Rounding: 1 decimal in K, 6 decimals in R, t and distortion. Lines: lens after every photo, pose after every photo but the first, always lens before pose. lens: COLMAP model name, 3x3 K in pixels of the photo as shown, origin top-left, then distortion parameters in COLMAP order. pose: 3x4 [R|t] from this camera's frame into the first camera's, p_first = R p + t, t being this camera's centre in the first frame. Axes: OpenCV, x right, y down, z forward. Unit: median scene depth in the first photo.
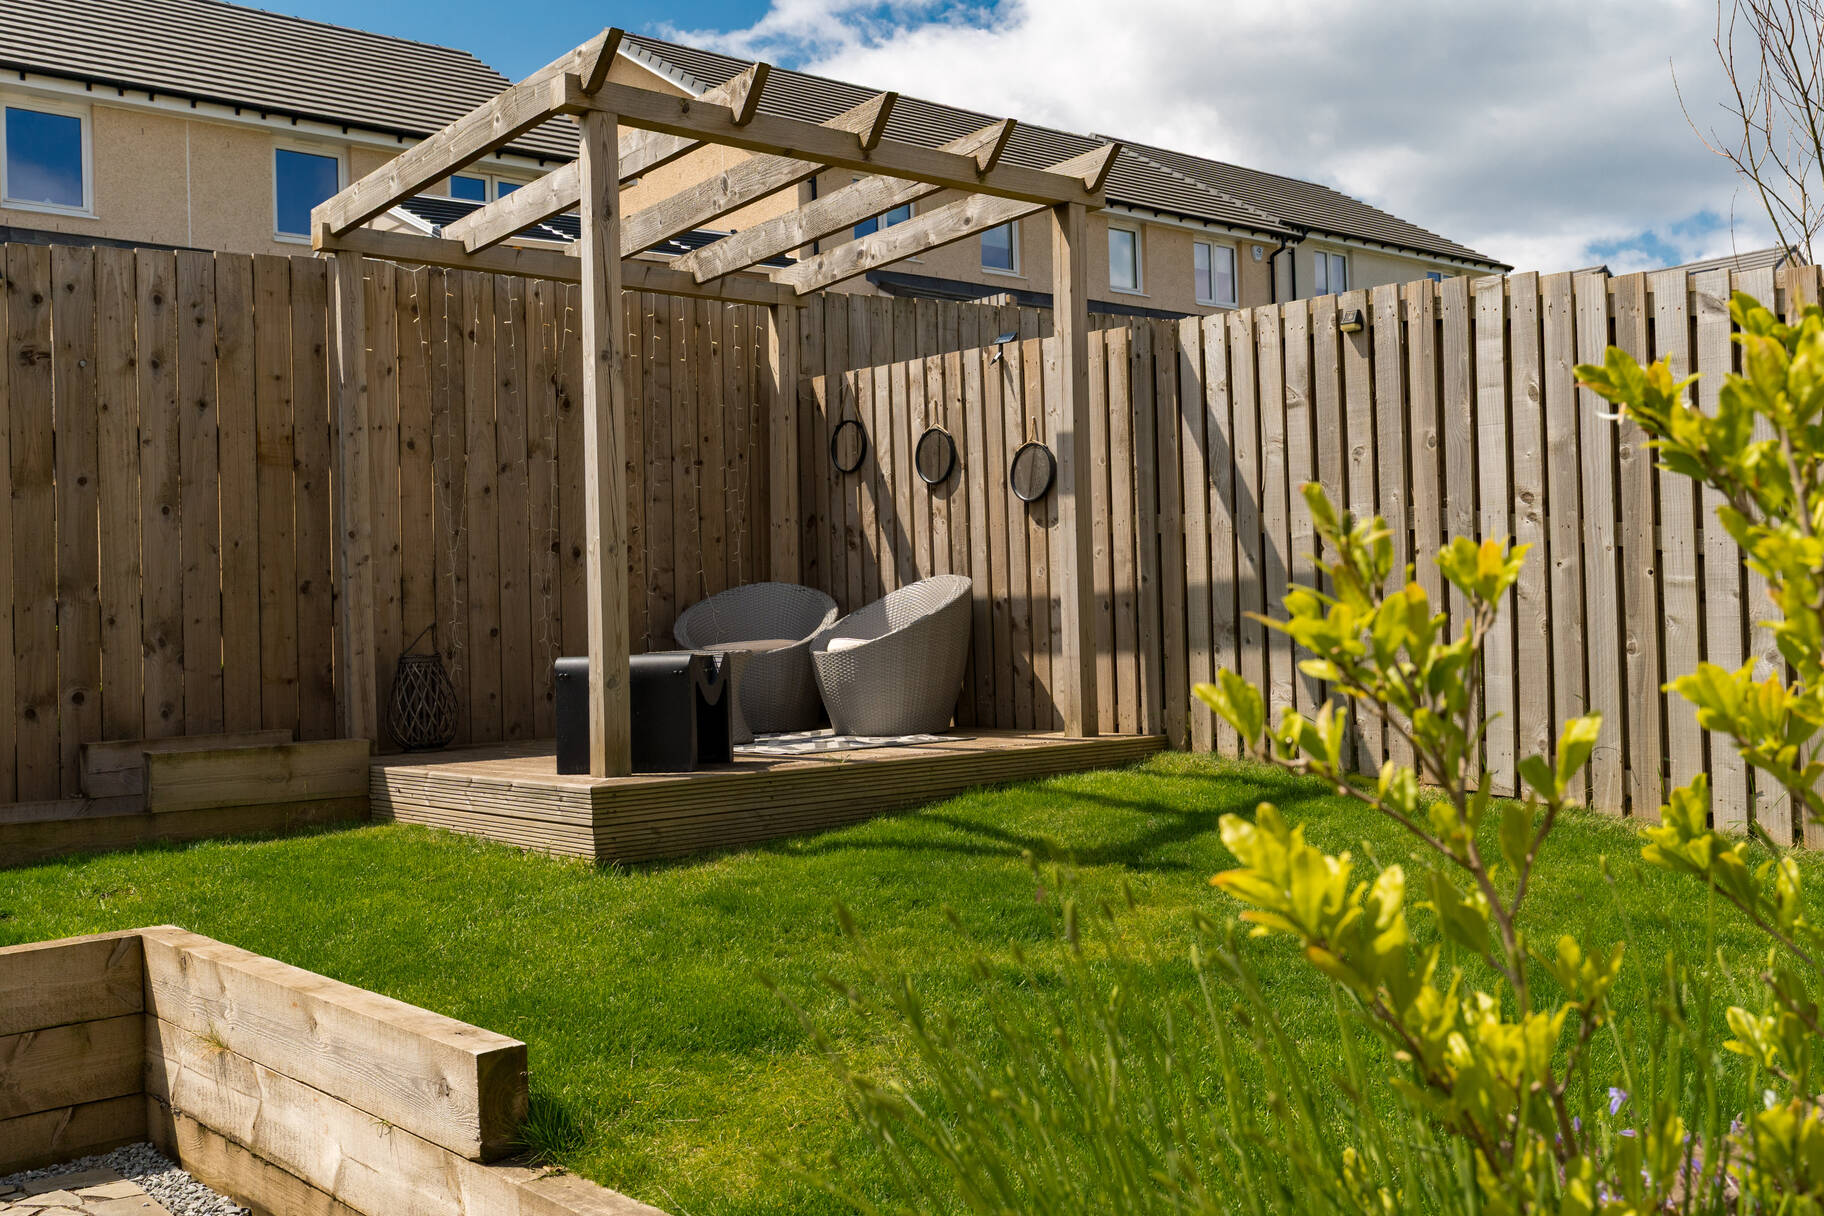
lens RADIAL K [[1761.0, 0, 924.6], [0, 1761.0, 607.4], [0, 0, 1]] dist [-0.002057, 0.008979]
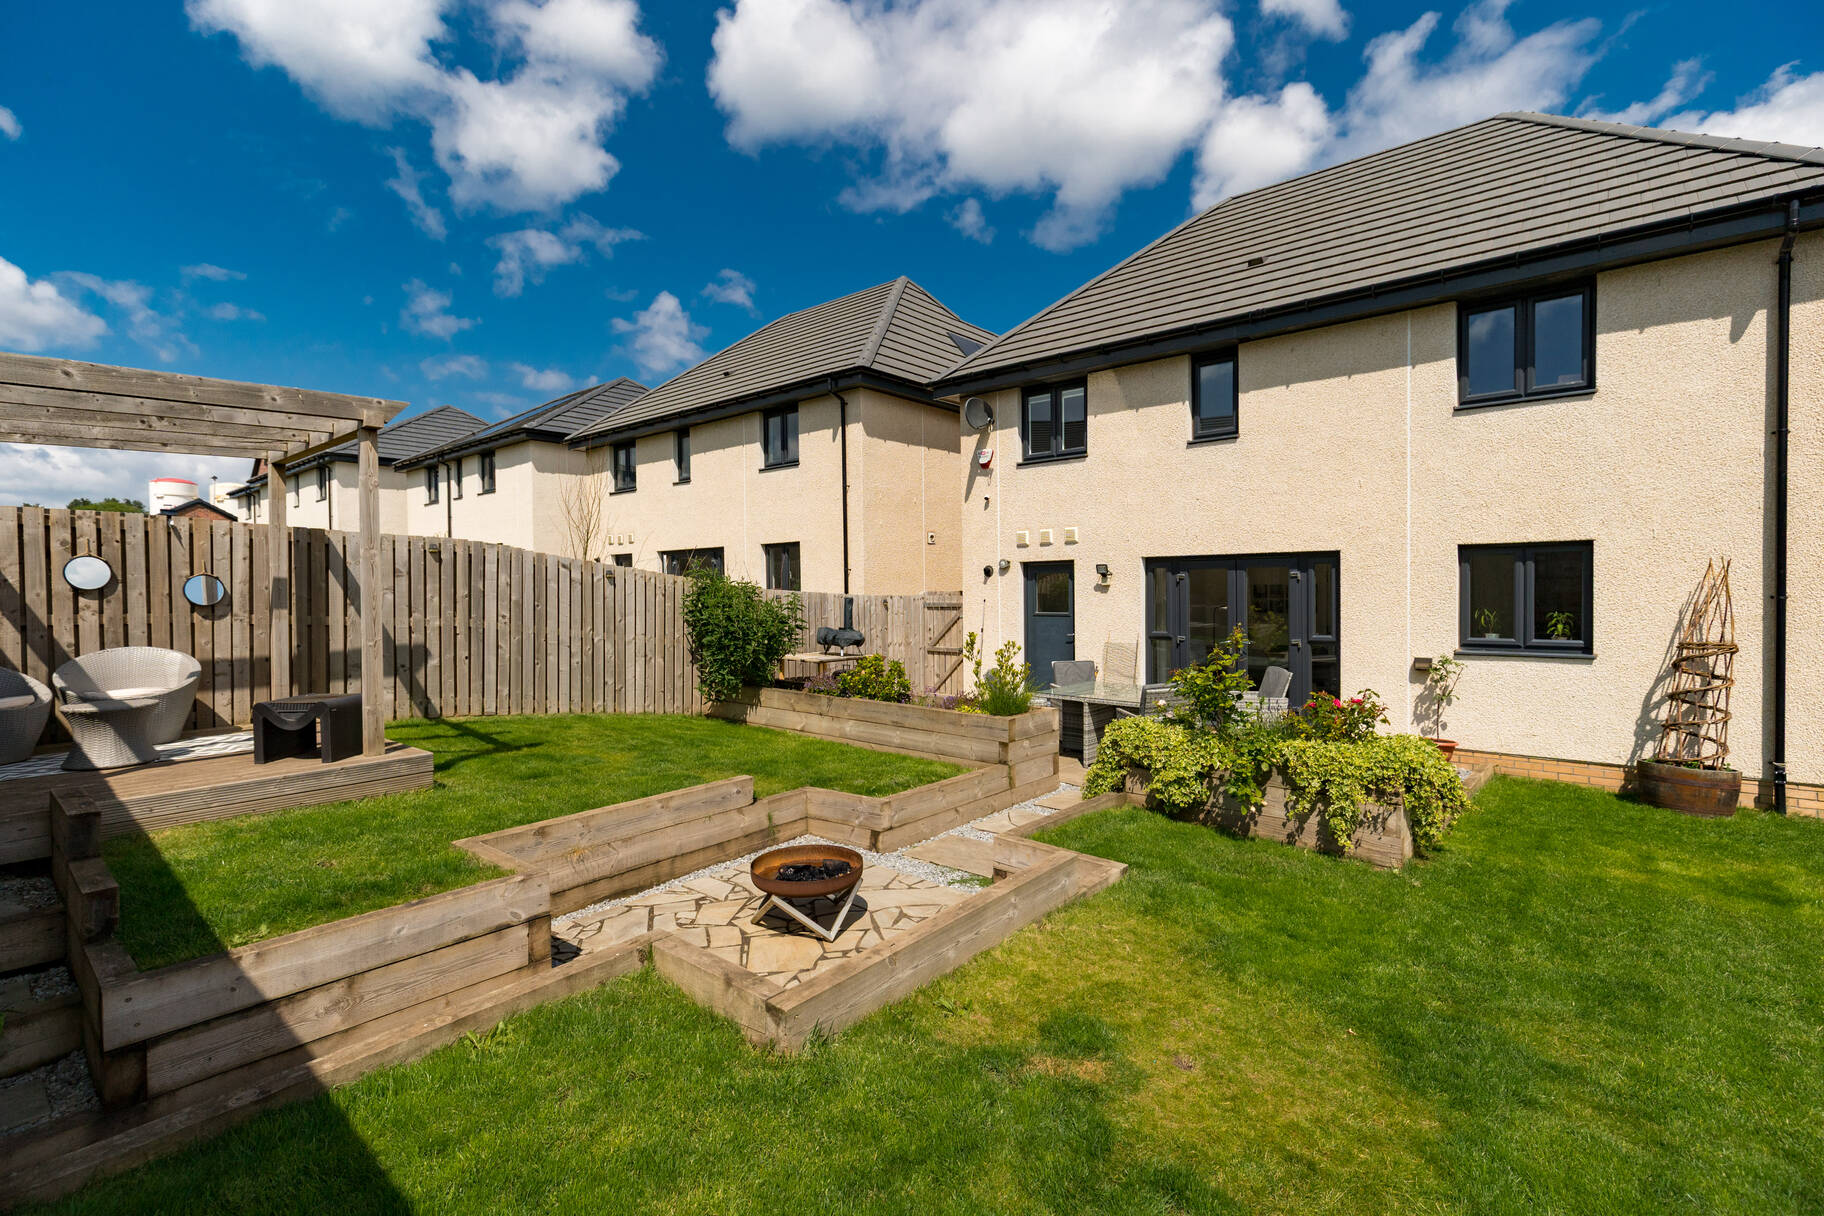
lens RADIAL K [[827.3, 0, 912.5], [0, 827.3, 595.9], [0, 0, 1]] dist [0.021118, -0.008018]
pose [[-0.174047, 0.023108, 0.984466, -1.038441], [-0.000487, 0.999722, -0.023553, -0.055559], [-0.984737, -0.004579, -0.173987, 0.457424]]
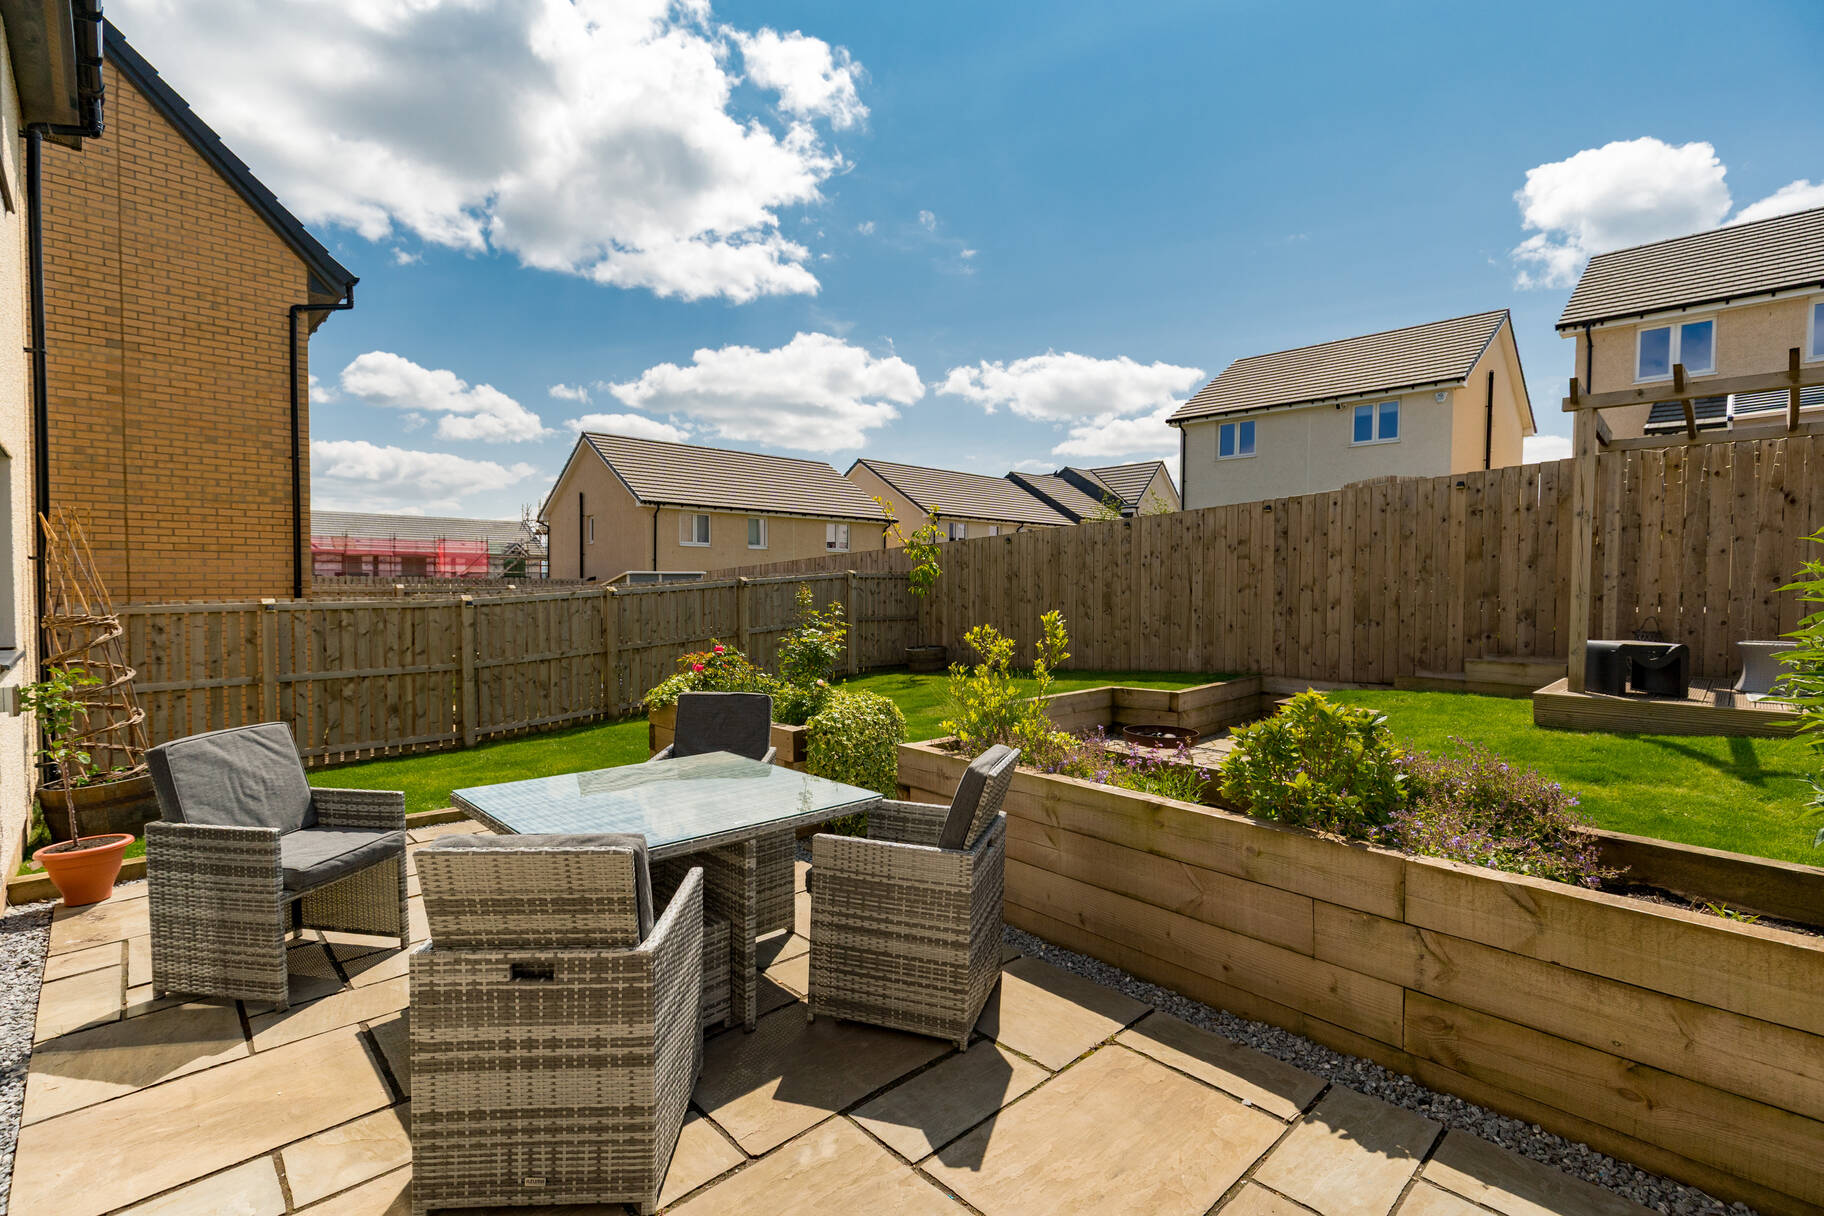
lens RADIAL K [[818.3, 0, 923.0], [0, 818.3, 605.4], [0, 0, 1]] dist [-0.000277, -0.000408]
pose [[0.083741, 0.055426, -0.994945, 0.689923], [0.004957, 0.998416, 0.056037, -0.071013], [0.996475, -0.009625, 0.083334, 0.028837]]
